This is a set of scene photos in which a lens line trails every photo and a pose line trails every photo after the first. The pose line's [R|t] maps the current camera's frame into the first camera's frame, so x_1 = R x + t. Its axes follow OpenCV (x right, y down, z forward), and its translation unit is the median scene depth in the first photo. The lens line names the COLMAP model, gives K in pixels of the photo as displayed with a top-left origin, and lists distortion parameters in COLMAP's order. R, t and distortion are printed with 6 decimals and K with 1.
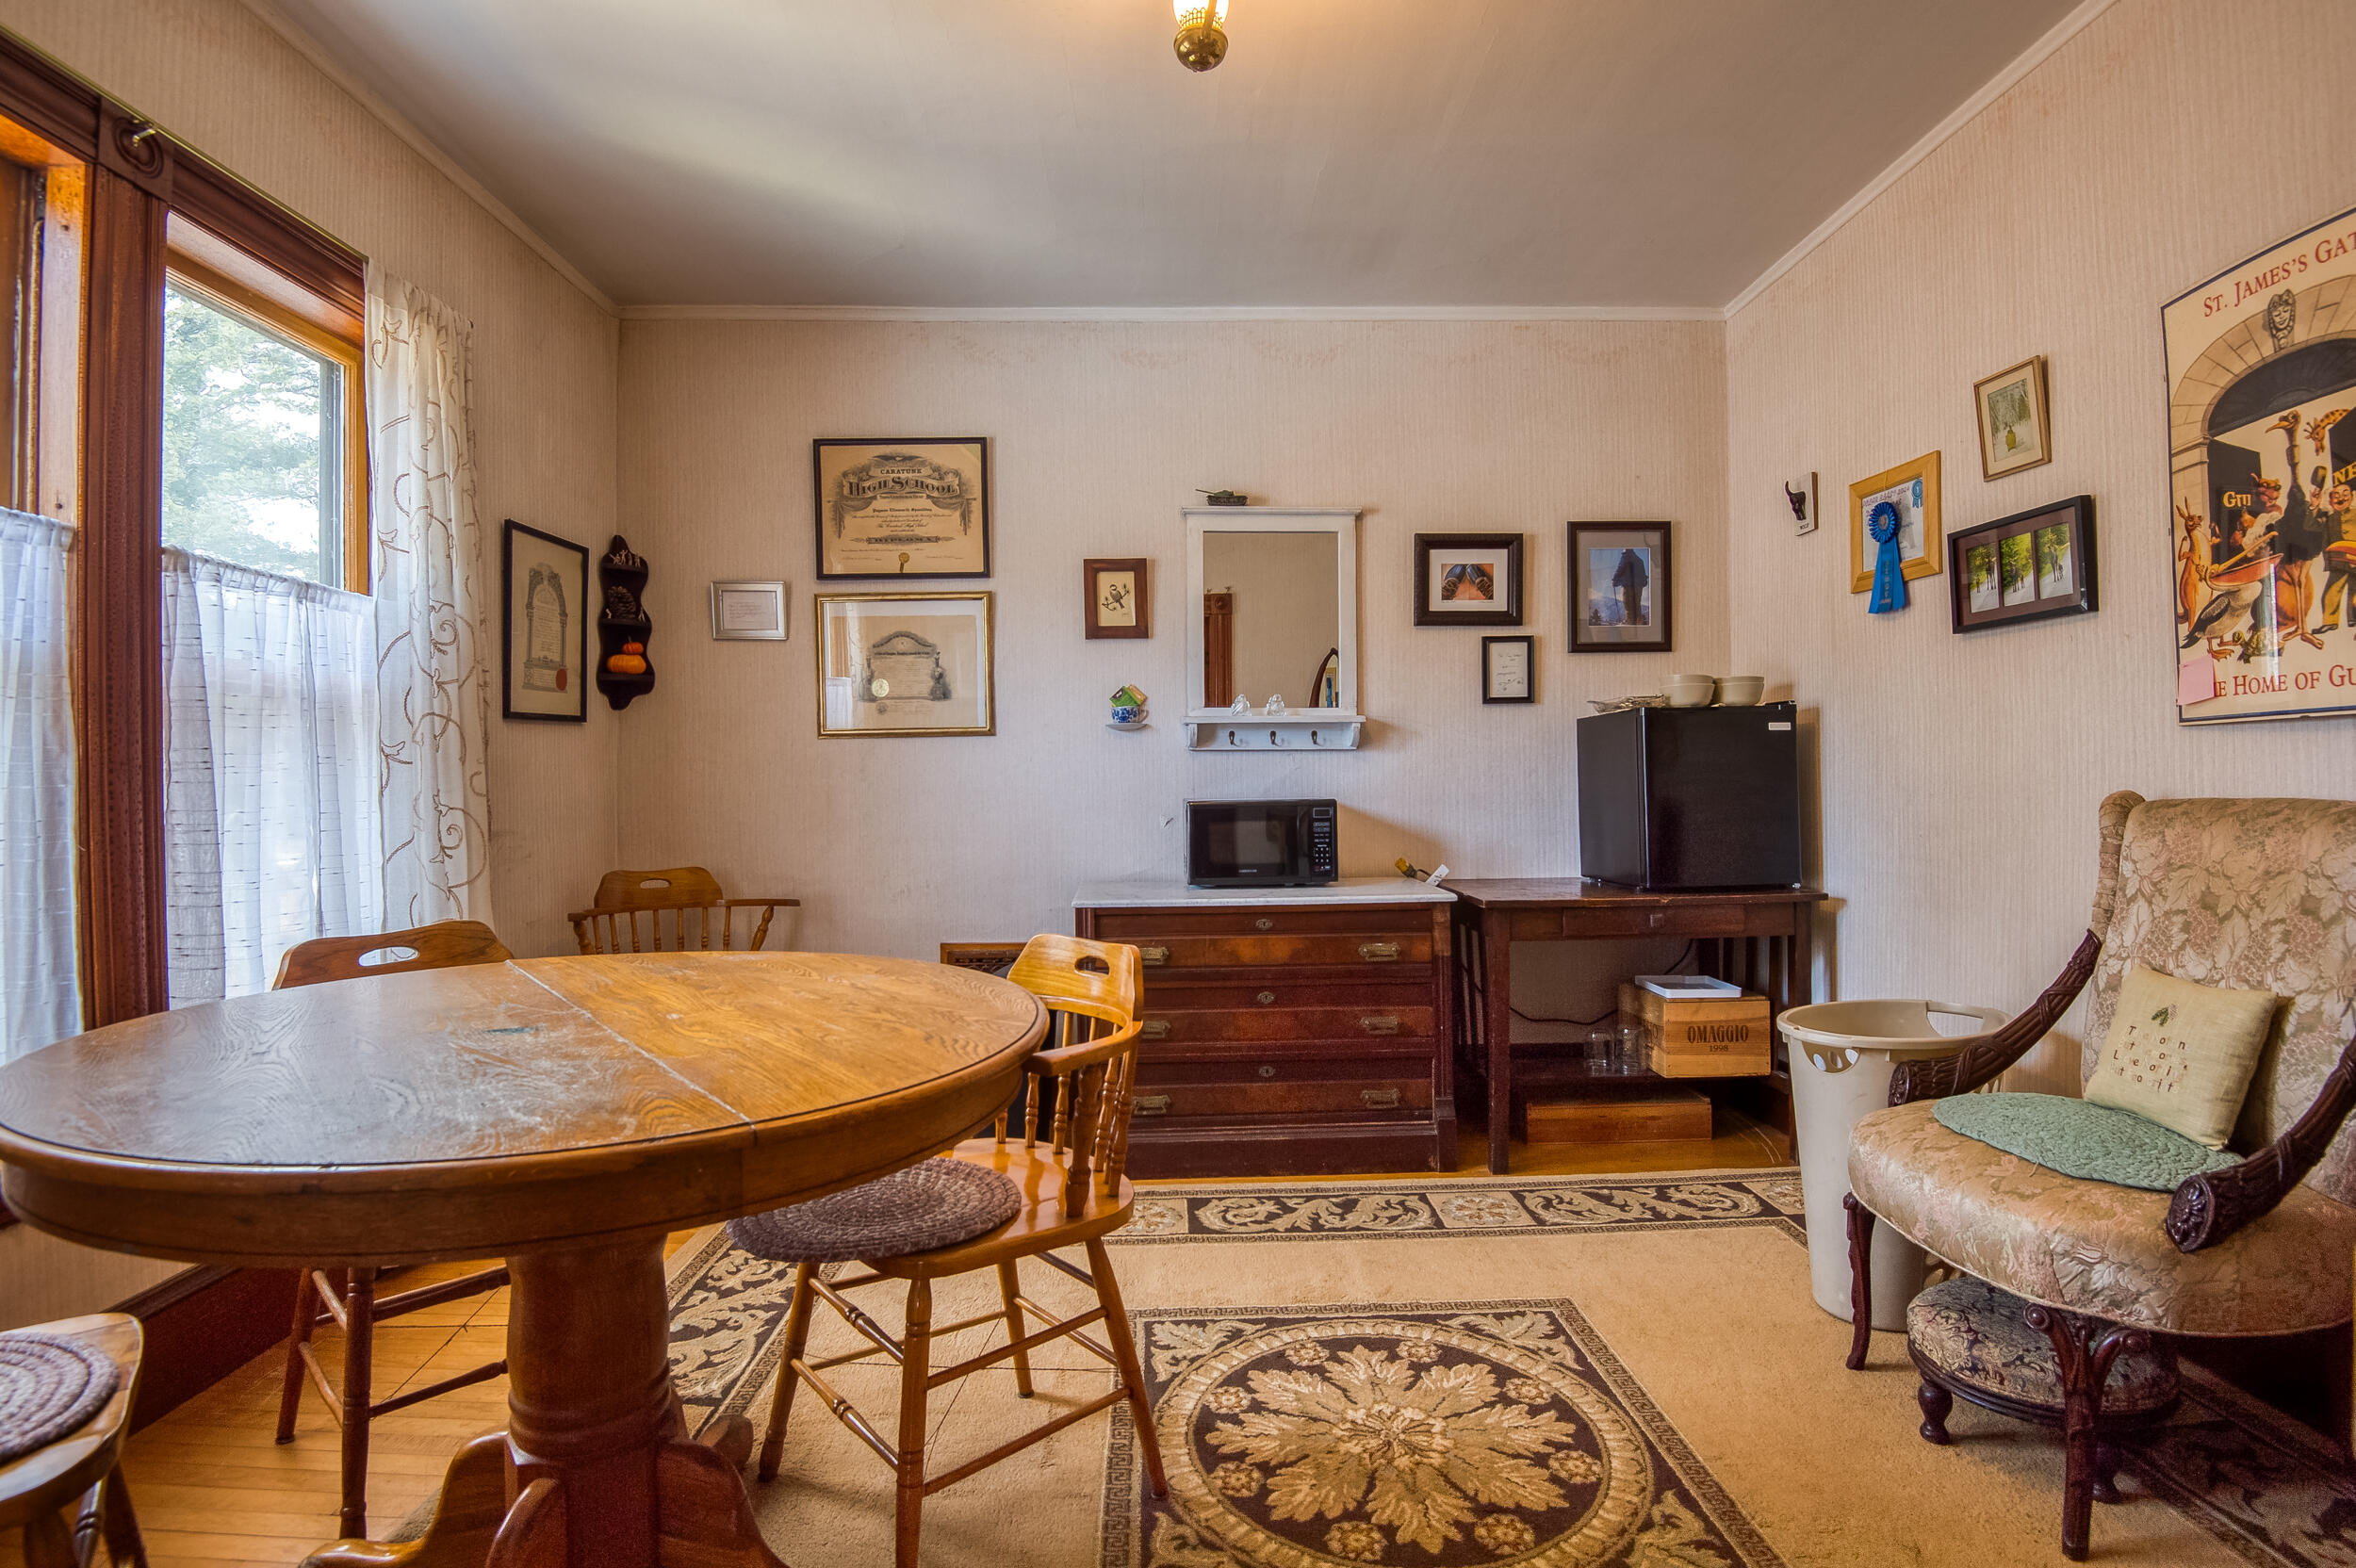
lens RADIAL K [[1093.1, 0, 1178.0], [0, 1093.1, 784.0], [0, 0, 1]] dist [-0.013983, -0.015819]
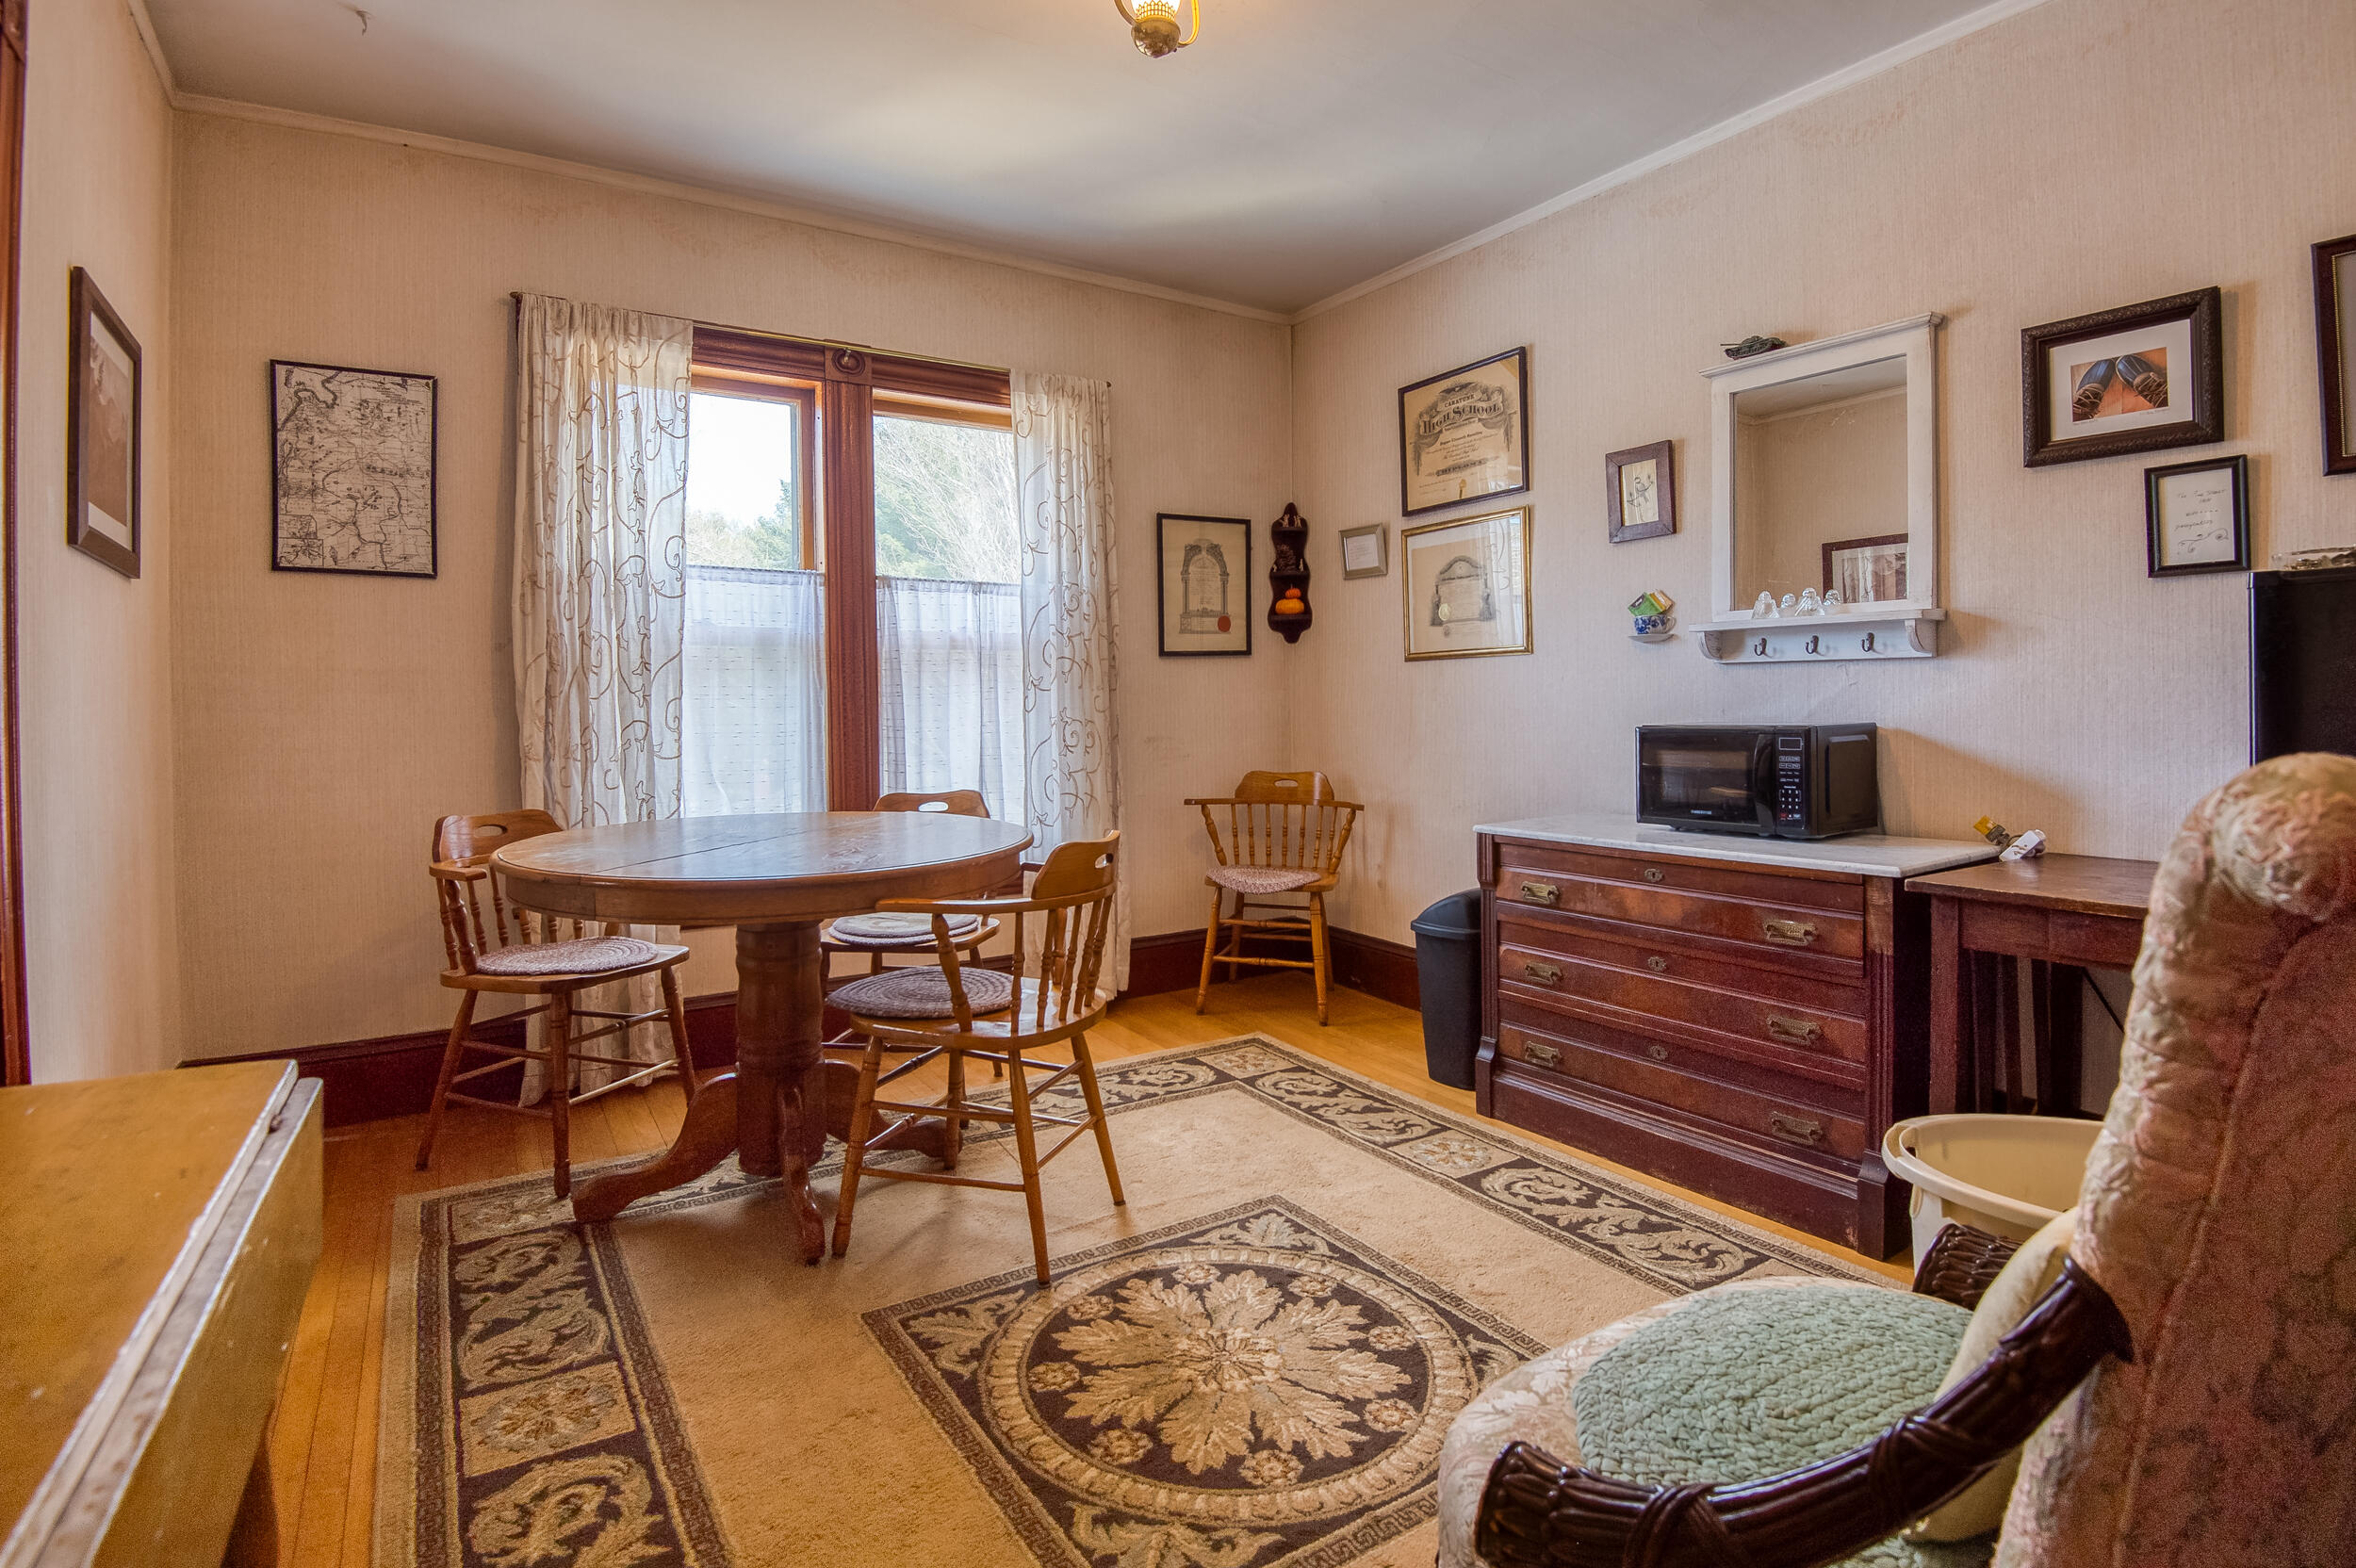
lens RADIAL K [[1103.8, 0, 1172.0], [0, 1103.8, 733.7], [0, 0, 1]] dist [0.000443, -0.032522]
pose [[0.542593, 0.026274, -0.839585, 0.529875], [0.000389, 0.999503, 0.031529, -0.005095], [0.839996, -0.017434, 0.542313, 0.218376]]
